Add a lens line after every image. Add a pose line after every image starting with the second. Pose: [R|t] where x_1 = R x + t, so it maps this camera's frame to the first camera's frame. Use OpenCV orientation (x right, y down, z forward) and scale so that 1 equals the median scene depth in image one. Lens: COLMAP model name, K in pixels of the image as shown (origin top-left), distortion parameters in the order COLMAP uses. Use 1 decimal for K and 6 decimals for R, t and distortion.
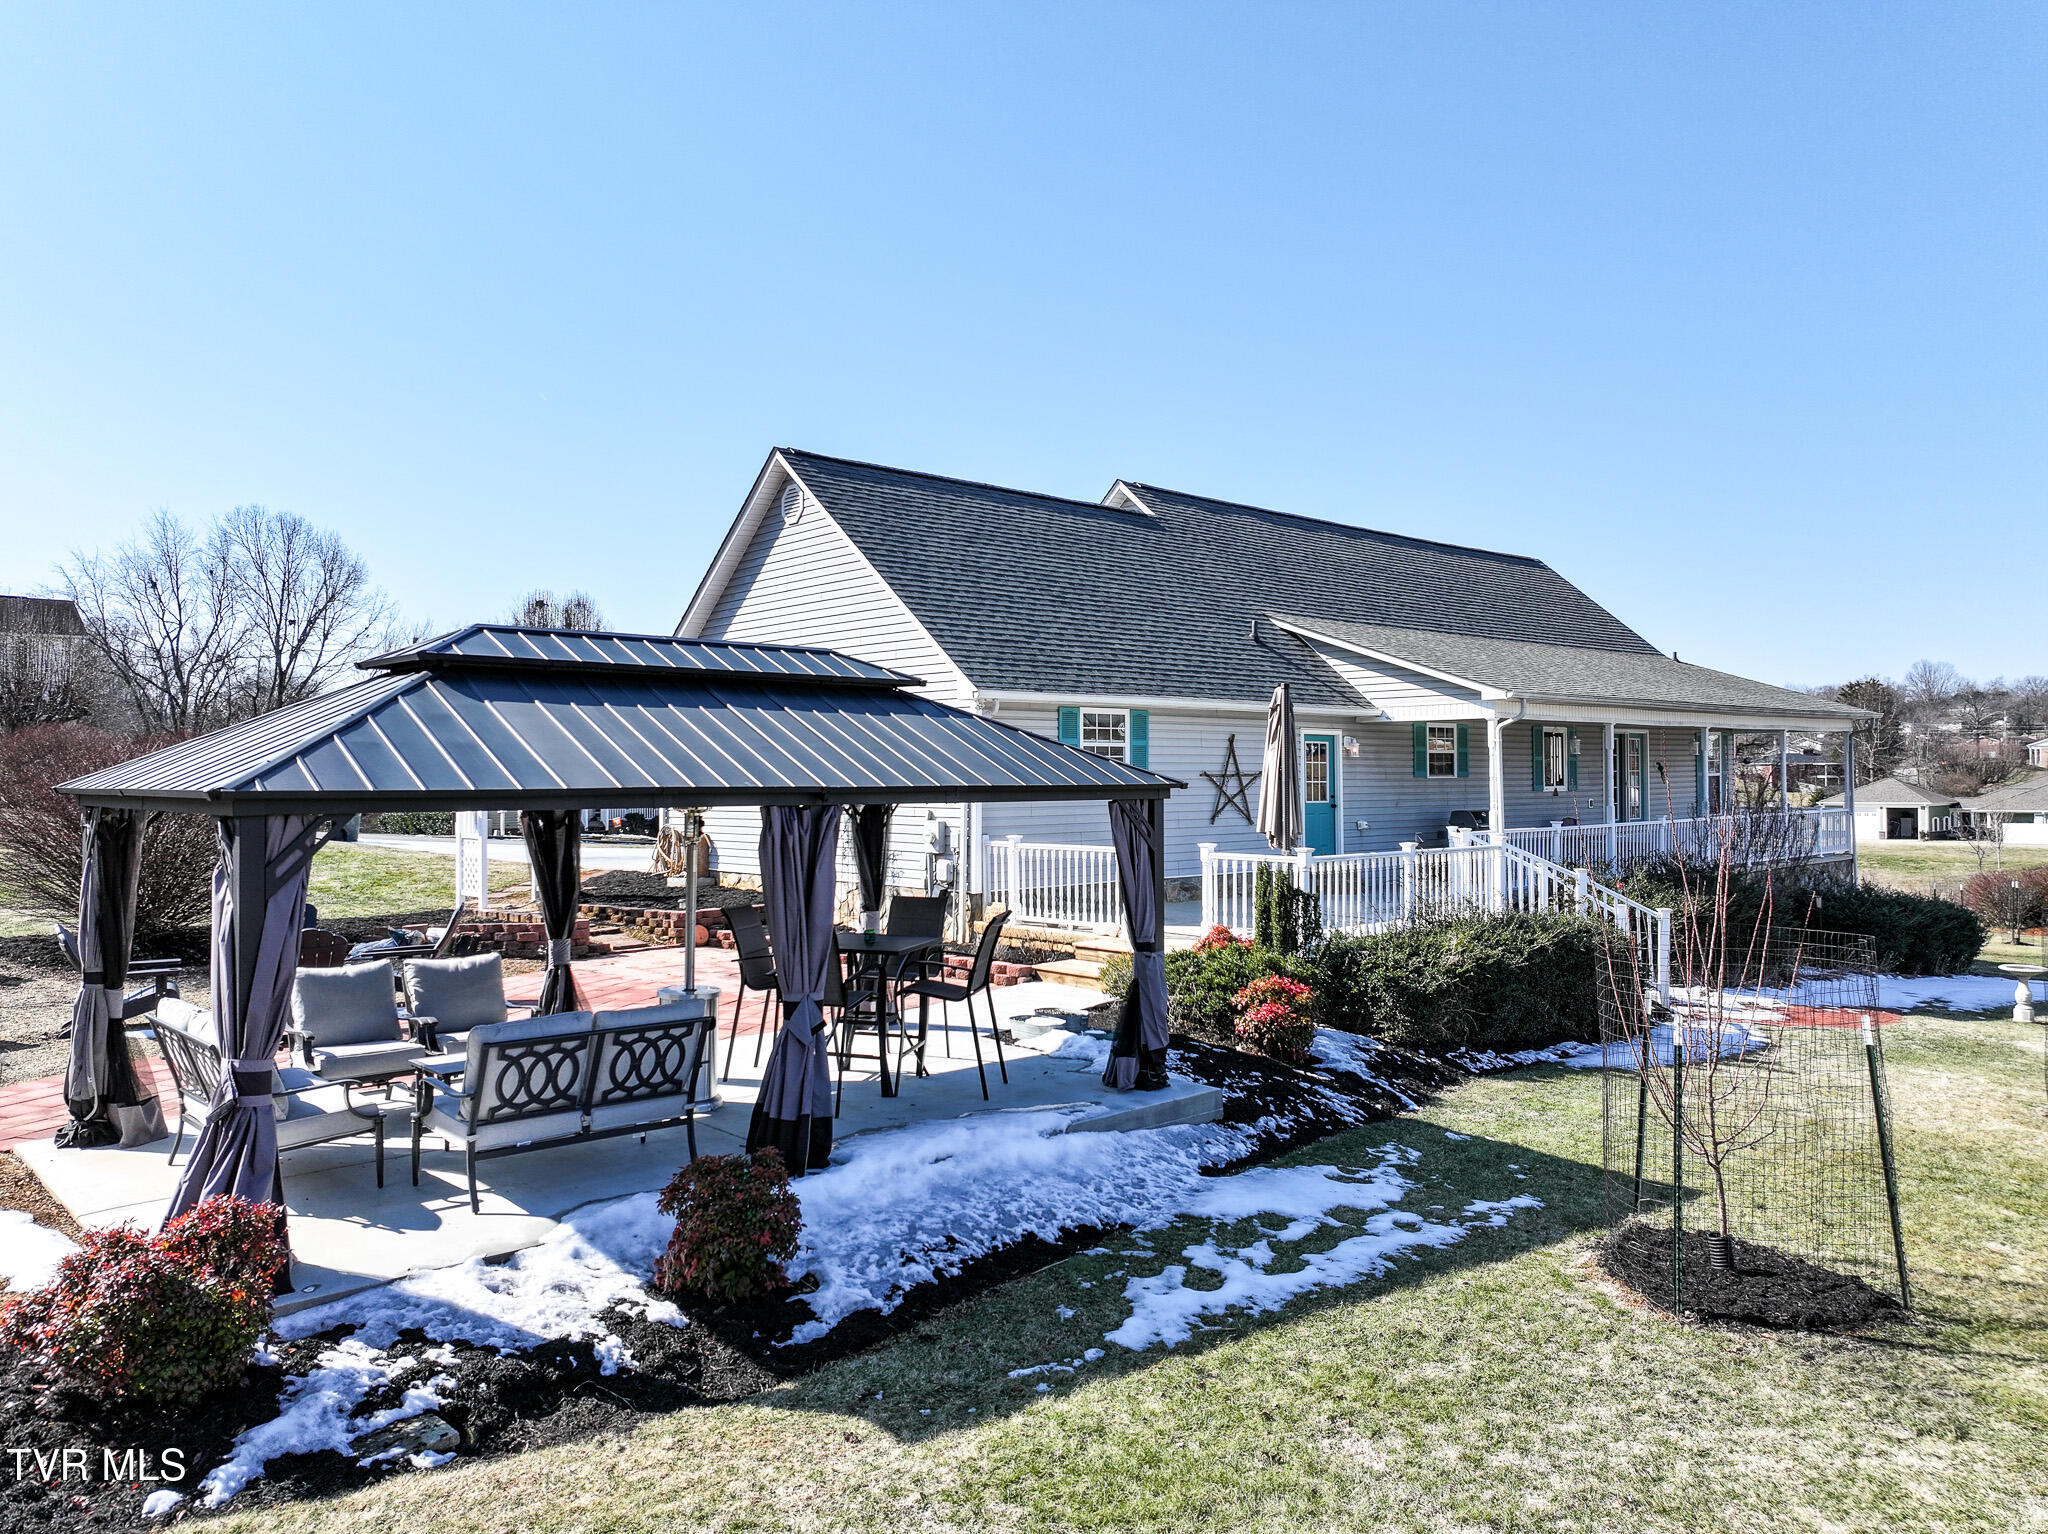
lens RADIAL K [[1440.4, 0, 1027.7], [0, 1440.4, 763.8], [0, 0, 1]] dist [-0.009637, 0.024236]
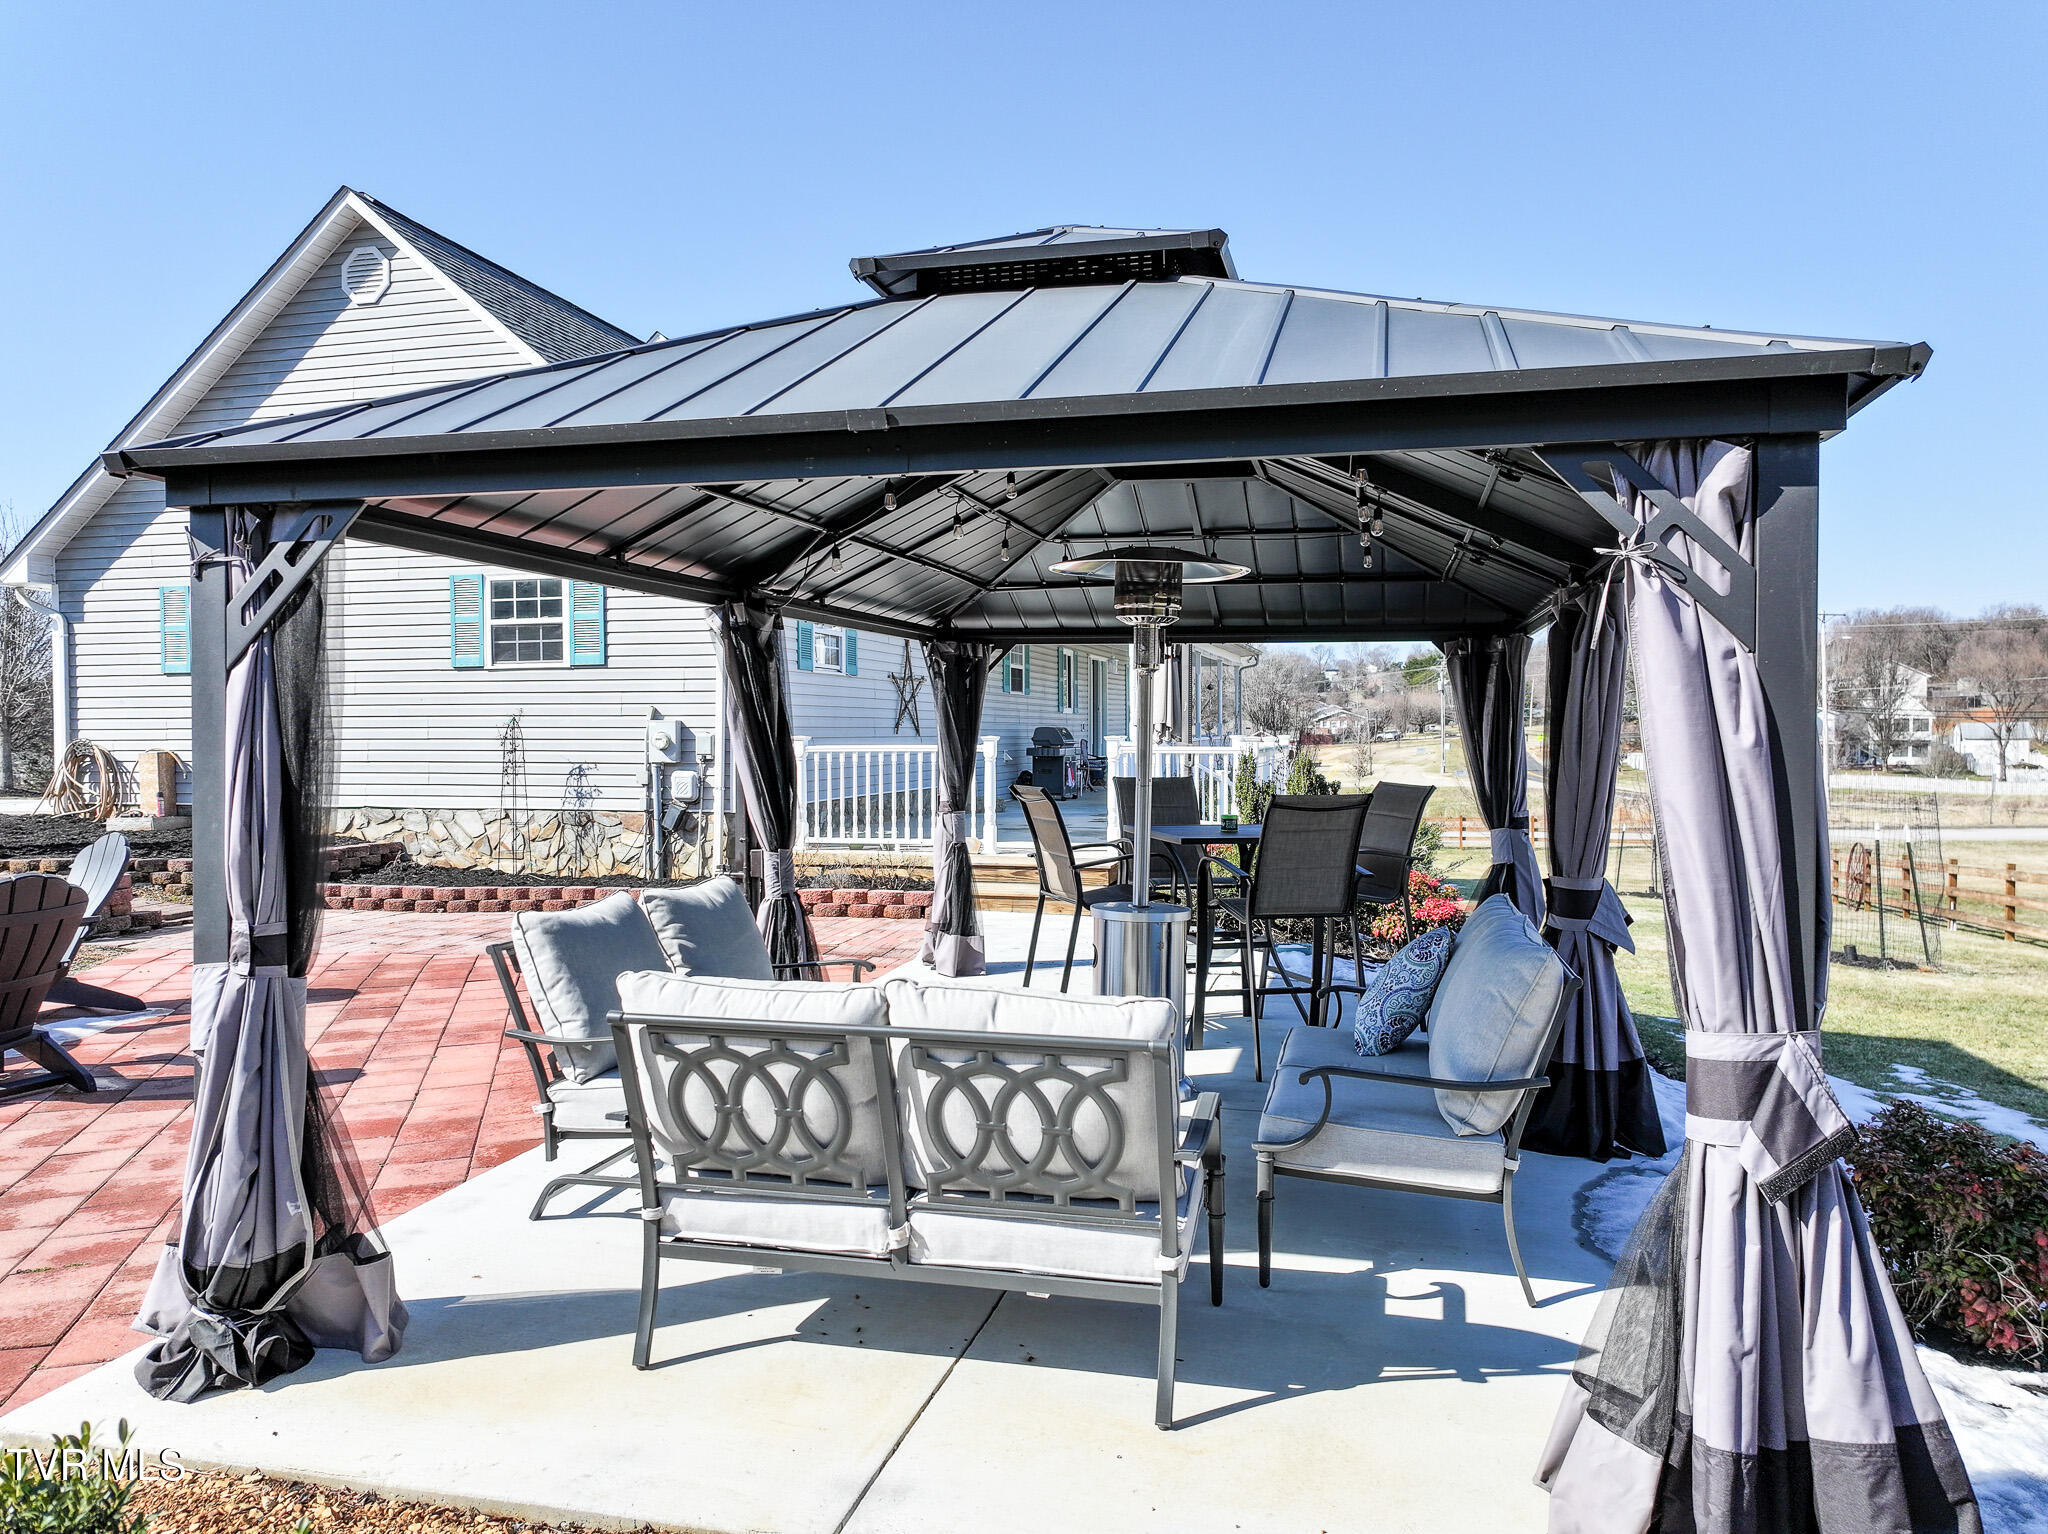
lens RADIAL K [[1442.4, 0, 1021.8], [0, 1442.4, 760.0], [0, 0, 1]] dist [0.002027, 0.009080]
pose [[0.834720, -0.008486, 0.550609, -0.297729], [-0.006115, 0.999677, 0.024678, 0.037289], [-0.550640, -0.023967, 0.834399, 0.242473]]
